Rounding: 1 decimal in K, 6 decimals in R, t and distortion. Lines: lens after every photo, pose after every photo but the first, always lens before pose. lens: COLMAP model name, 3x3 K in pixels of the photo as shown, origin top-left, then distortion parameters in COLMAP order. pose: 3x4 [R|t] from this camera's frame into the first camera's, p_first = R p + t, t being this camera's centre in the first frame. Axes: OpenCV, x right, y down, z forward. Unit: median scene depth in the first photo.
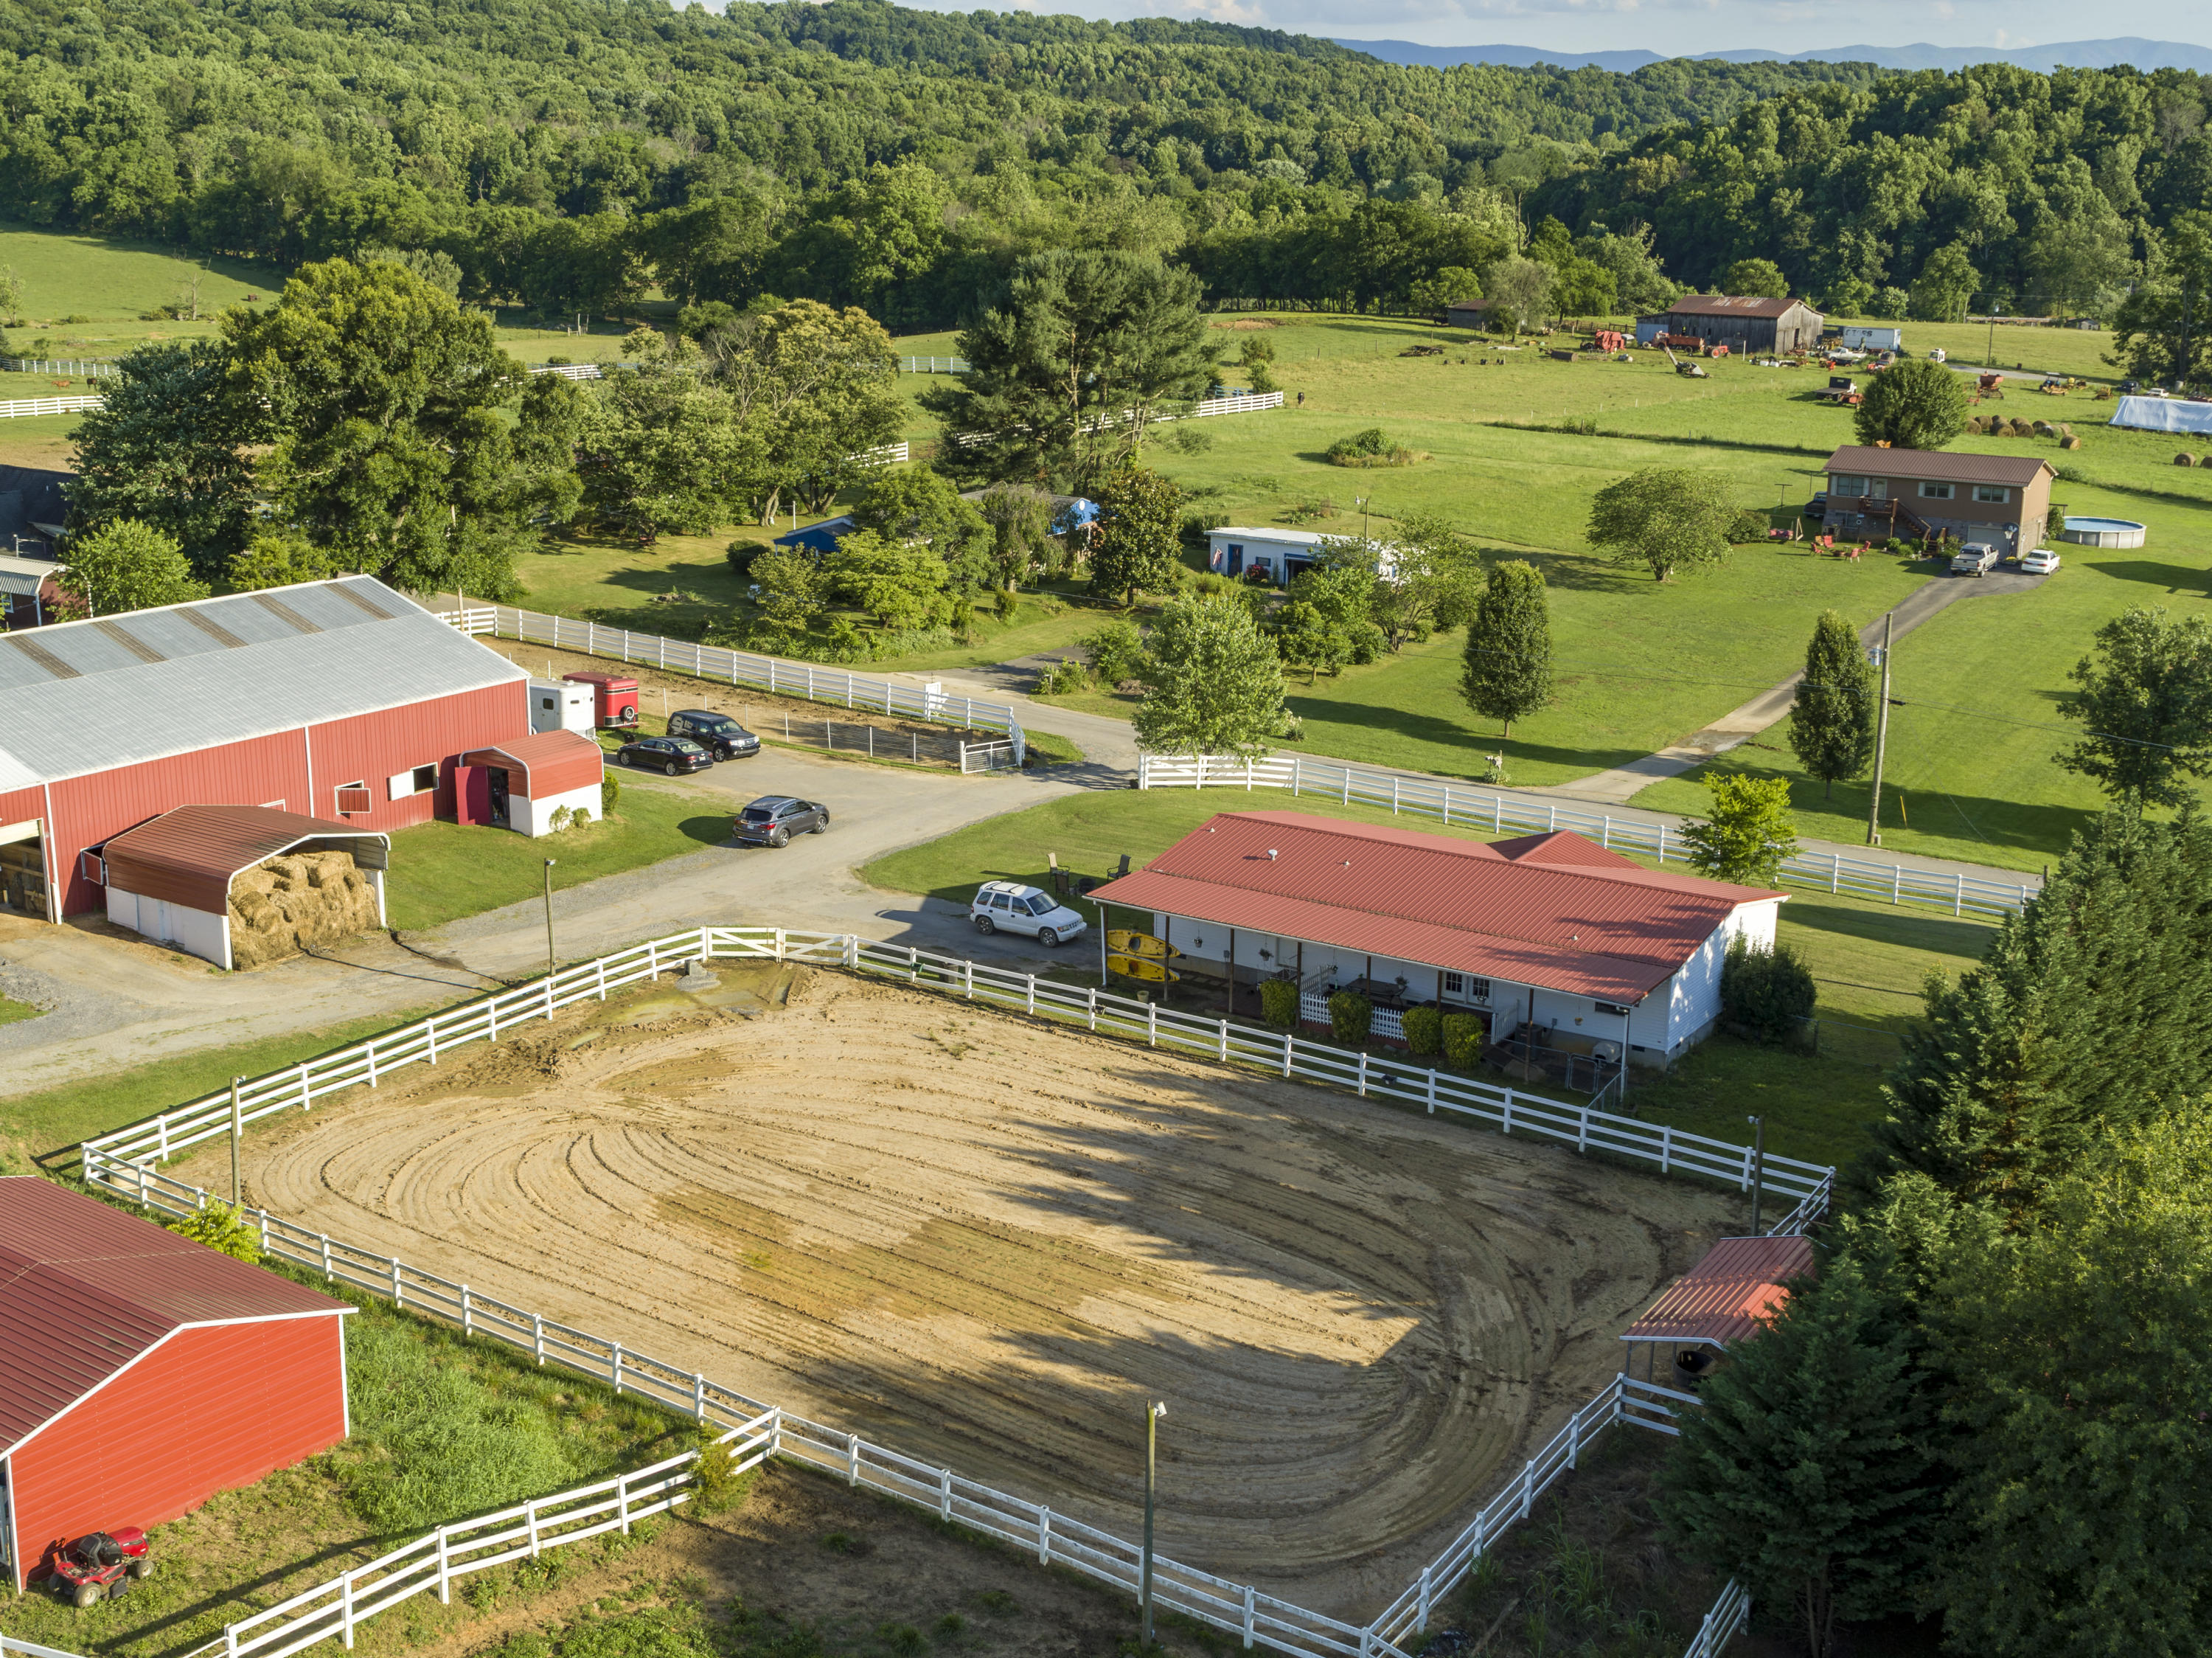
lens RADIAL K [[2688.1, 0, 1102.4], [0, 2688.1, 823.0], [0, 0, 1]] dist [-0.007276, 0.015877]
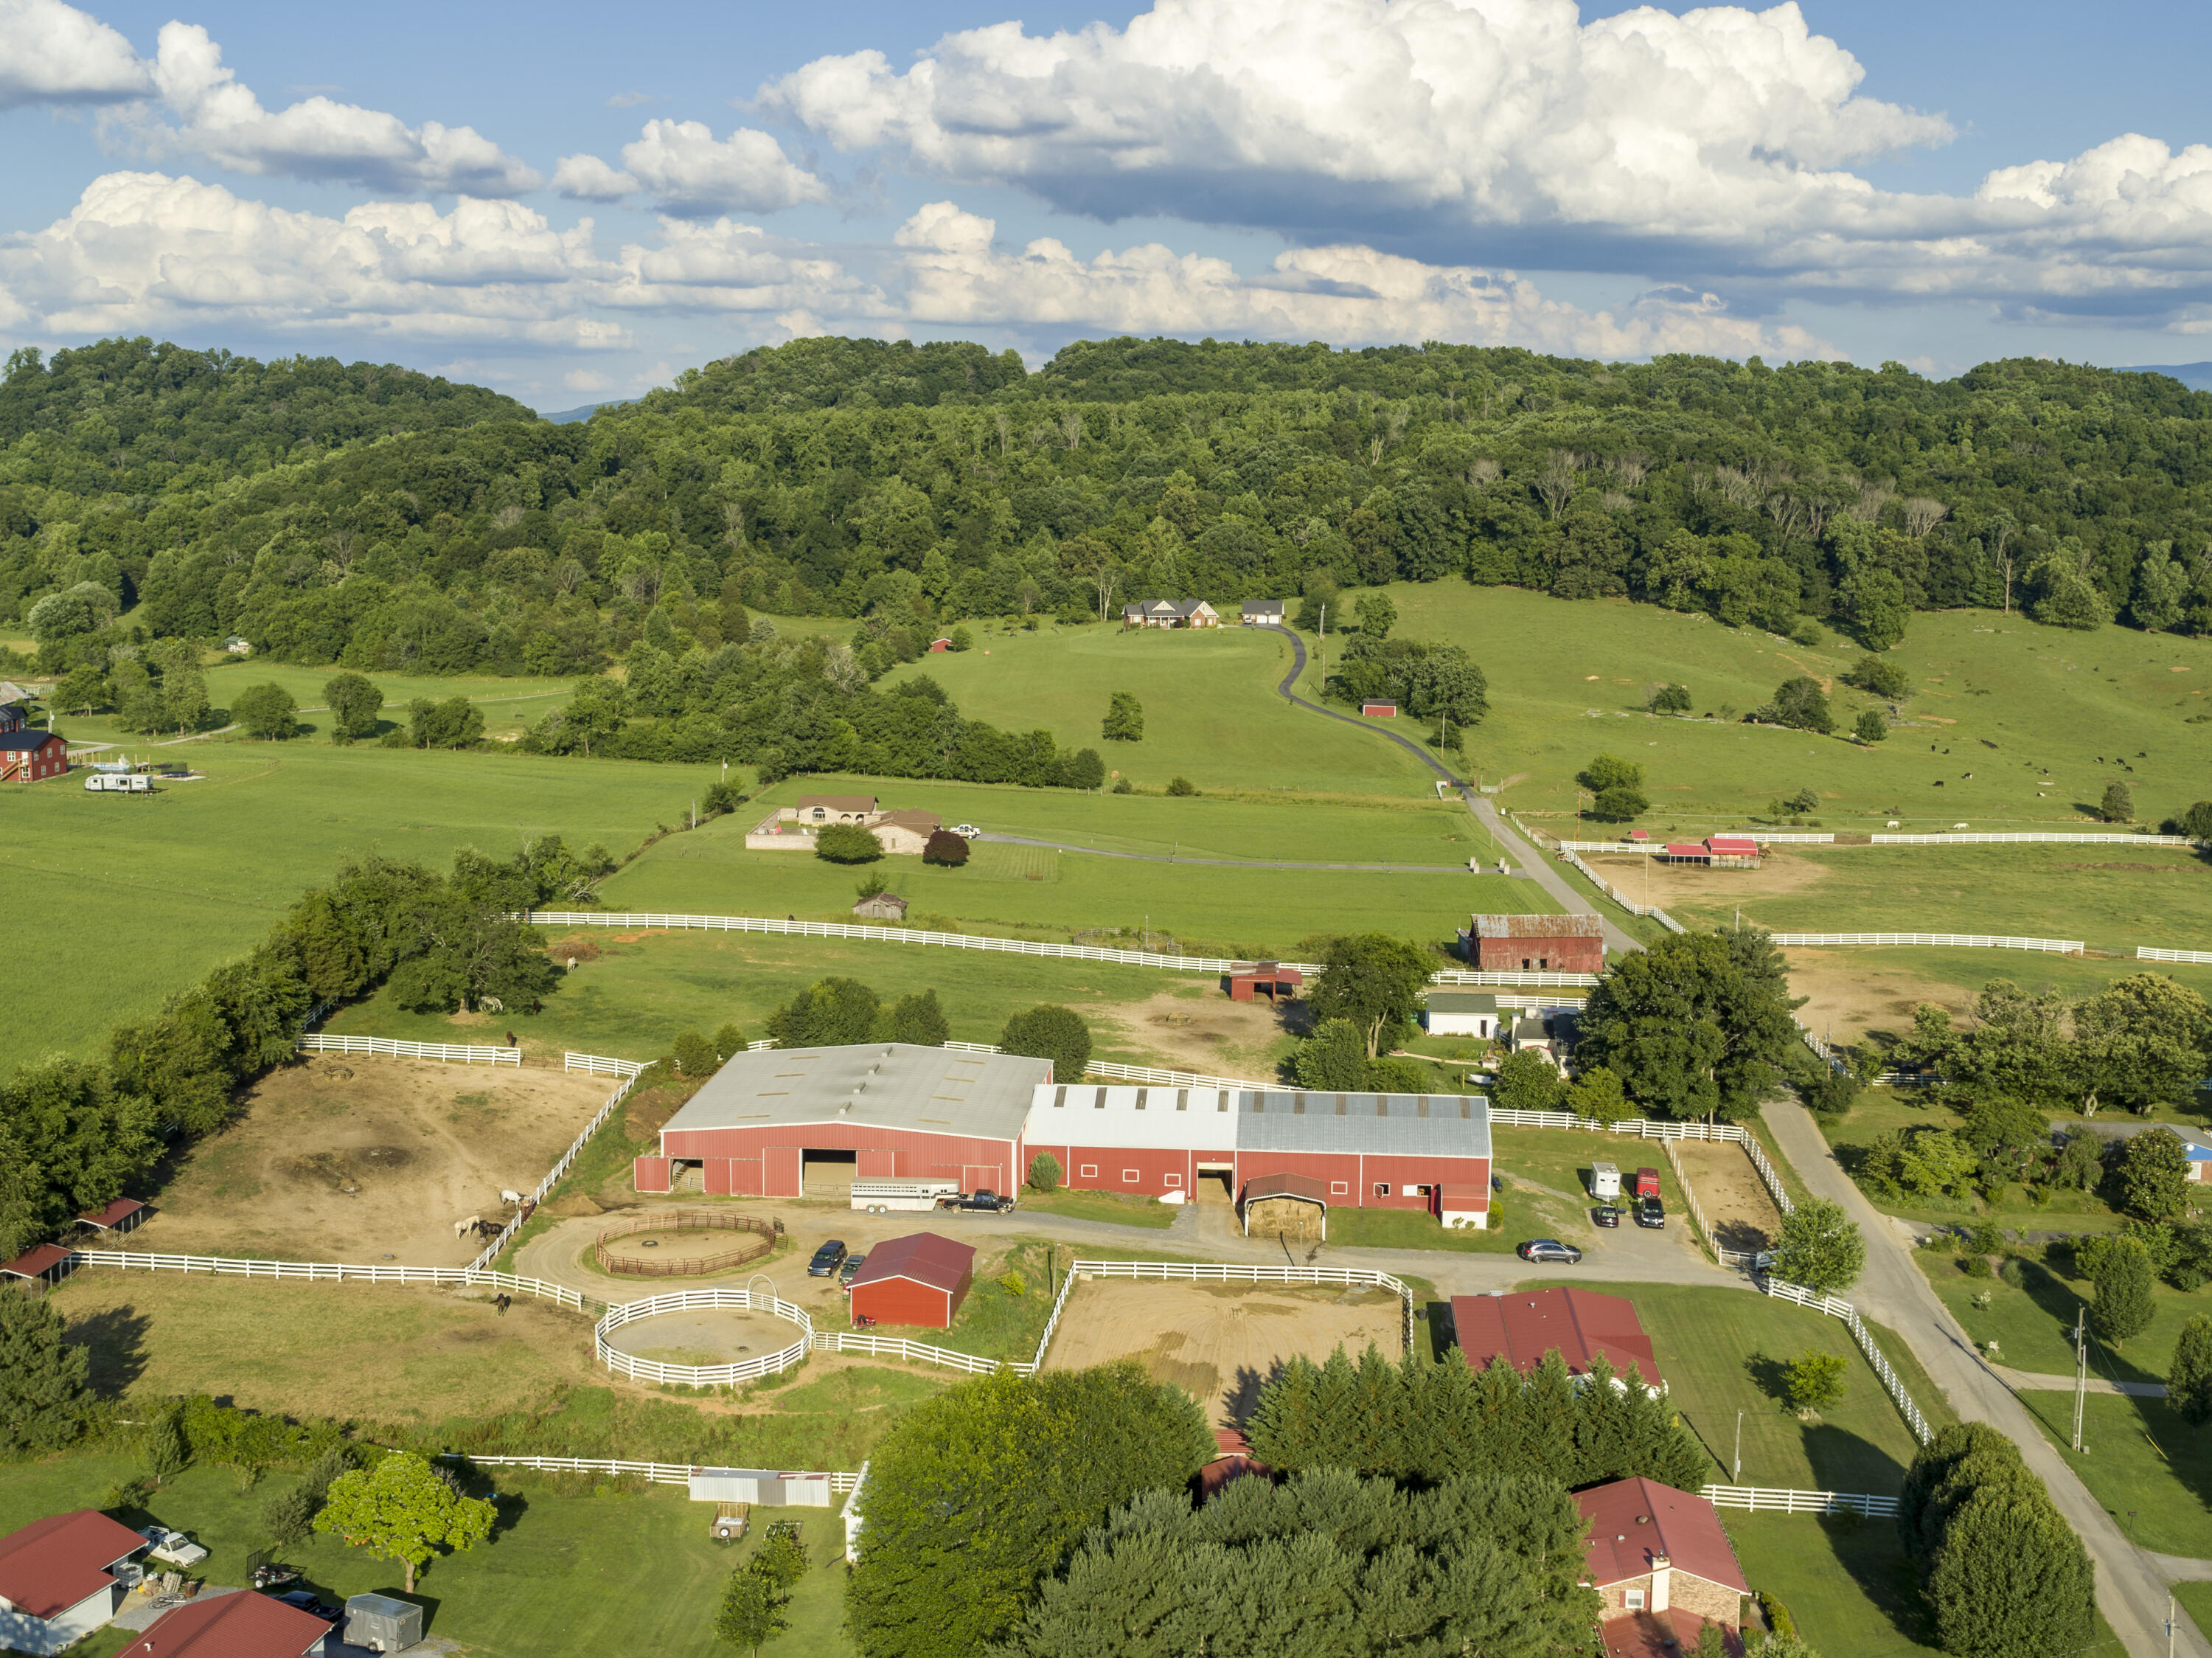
lens RADIAL K [[2688.1, 0, 1102.4], [0, 2688.1, 823.0], [0, 0, 1]] dist [-0.007276, 0.015877]
pose [[0.487947, 0.114141, -0.865378, 1.135467], [-0.223867, 0.974617, 0.002321, -0.193967], [0.843677, 0.192597, 0.501114, -0.309696]]
